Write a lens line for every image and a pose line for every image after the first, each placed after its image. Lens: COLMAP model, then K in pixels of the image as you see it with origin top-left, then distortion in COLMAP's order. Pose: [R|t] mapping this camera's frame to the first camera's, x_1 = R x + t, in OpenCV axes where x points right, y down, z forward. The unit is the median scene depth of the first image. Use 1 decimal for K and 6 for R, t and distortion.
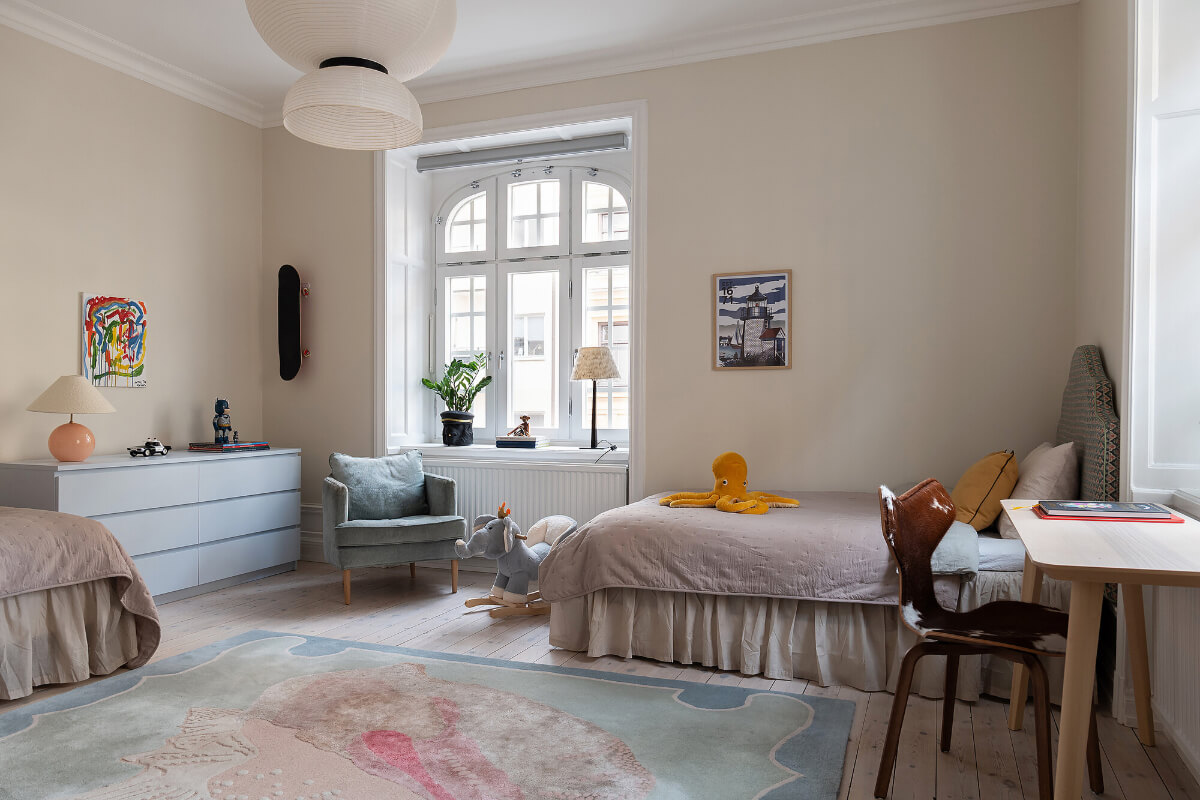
lens RADIAL K [[854.0, 0, 603.5], [0, 854.0, 420.2], [0, 0, 1]] dist [-0.011818, -0.003924]
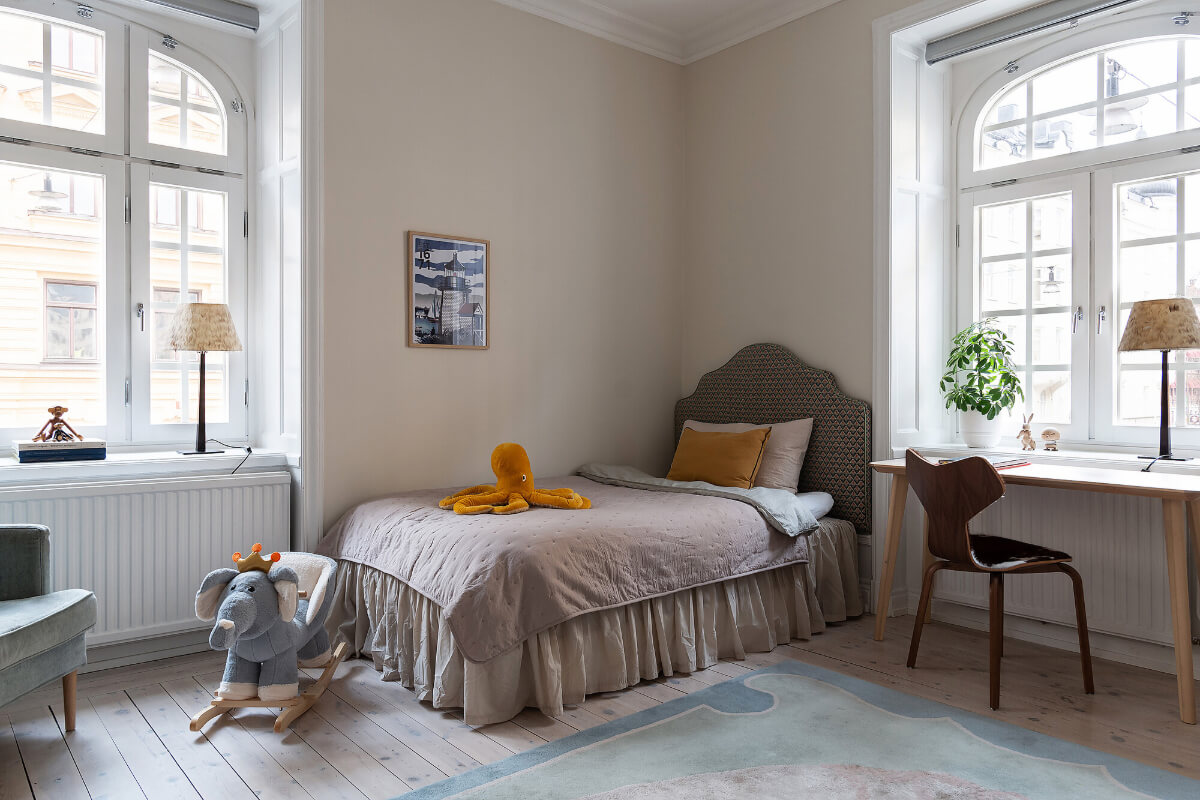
lens RADIAL K [[837.0, 0, 600.0], [0, 837.0, 400.0], [0, 0, 1]] dist [-0.004687, -0.001239]
pose [[0.478760, -0.012438, 0.877858, -0.508388], [0.014143, 0.999879, 0.006454, -0.010047], [-0.877832, 0.009326, 0.478878, 0.463082]]
